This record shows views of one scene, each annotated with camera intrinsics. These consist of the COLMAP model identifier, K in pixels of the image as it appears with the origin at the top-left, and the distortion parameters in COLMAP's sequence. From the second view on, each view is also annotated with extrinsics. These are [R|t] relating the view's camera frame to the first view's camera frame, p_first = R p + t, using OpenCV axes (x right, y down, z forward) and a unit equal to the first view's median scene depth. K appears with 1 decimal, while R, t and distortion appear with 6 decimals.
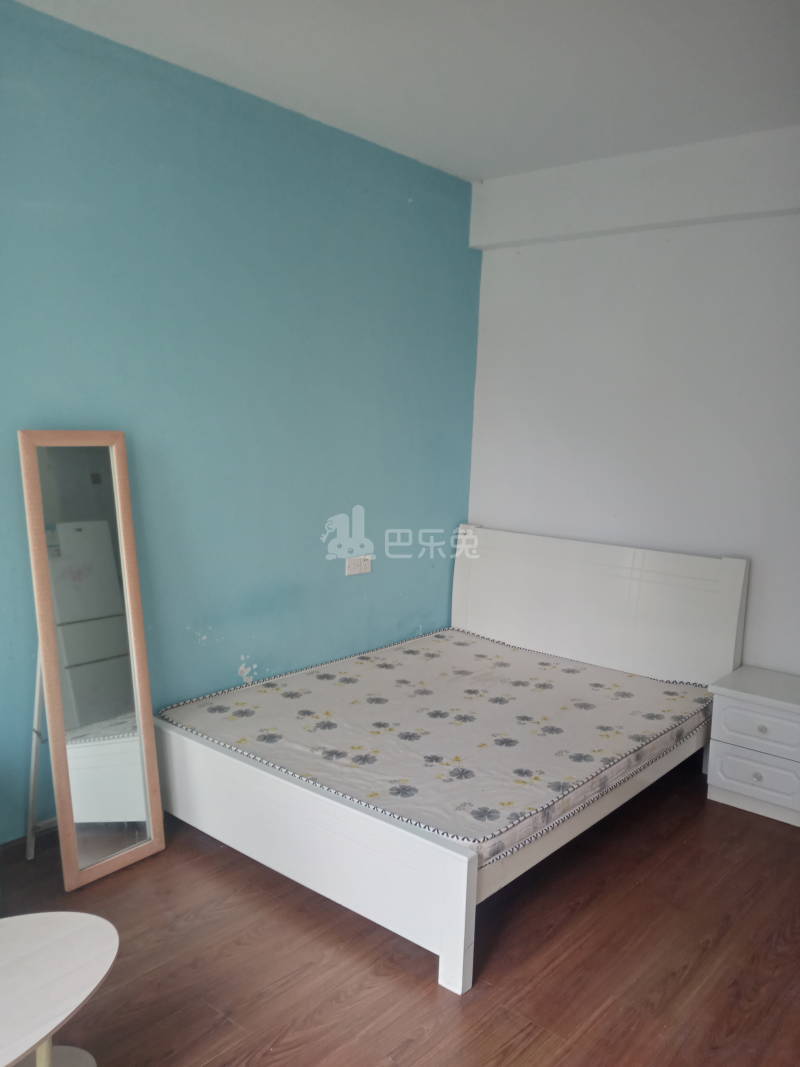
lens RADIAL K [[893.9, 0, 401.3], [0, 893.9, 534.5], [0, 0, 1]] dist [0.078541, -0.135721]
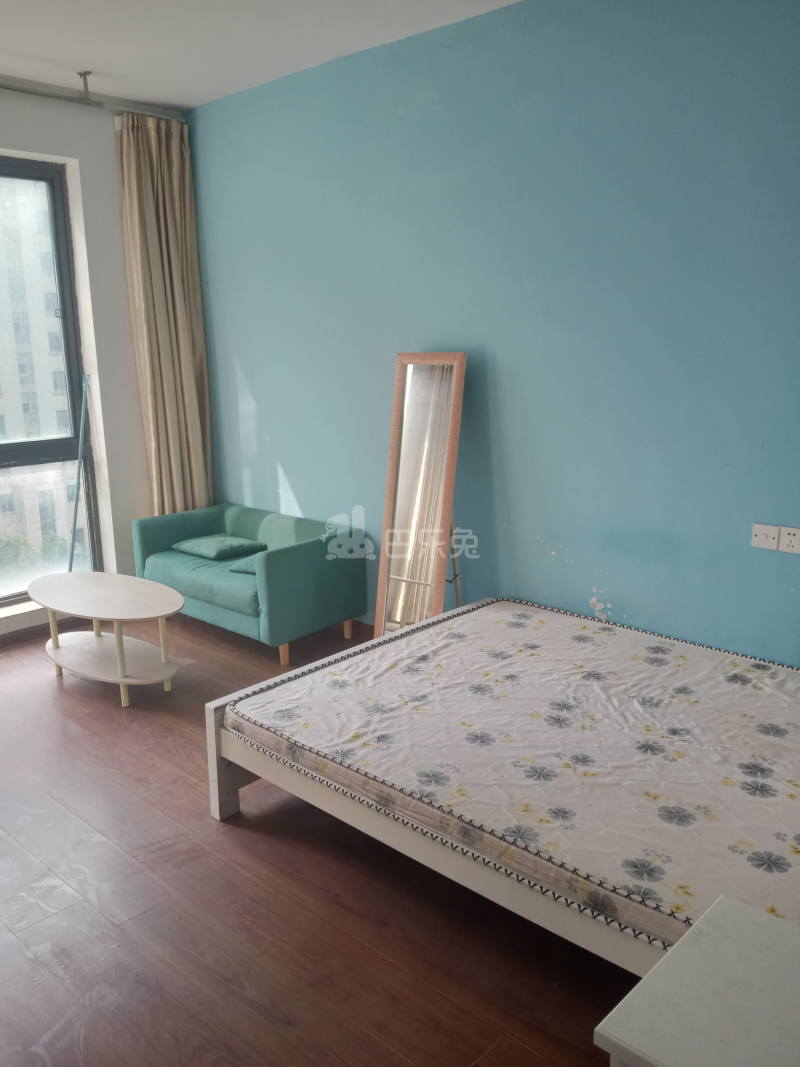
lens RADIAL K [[893.9, 0, 398.0], [0, 893.9, 539.5], [0, 0, 1]] dist [0.078541, -0.135721]
pose [[-0.062308, 0.202410, -0.977317, 0.806872], [-0.124988, 0.969928, 0.208848, -0.095302], [0.990200, 0.135166, -0.035135, 0.856199]]
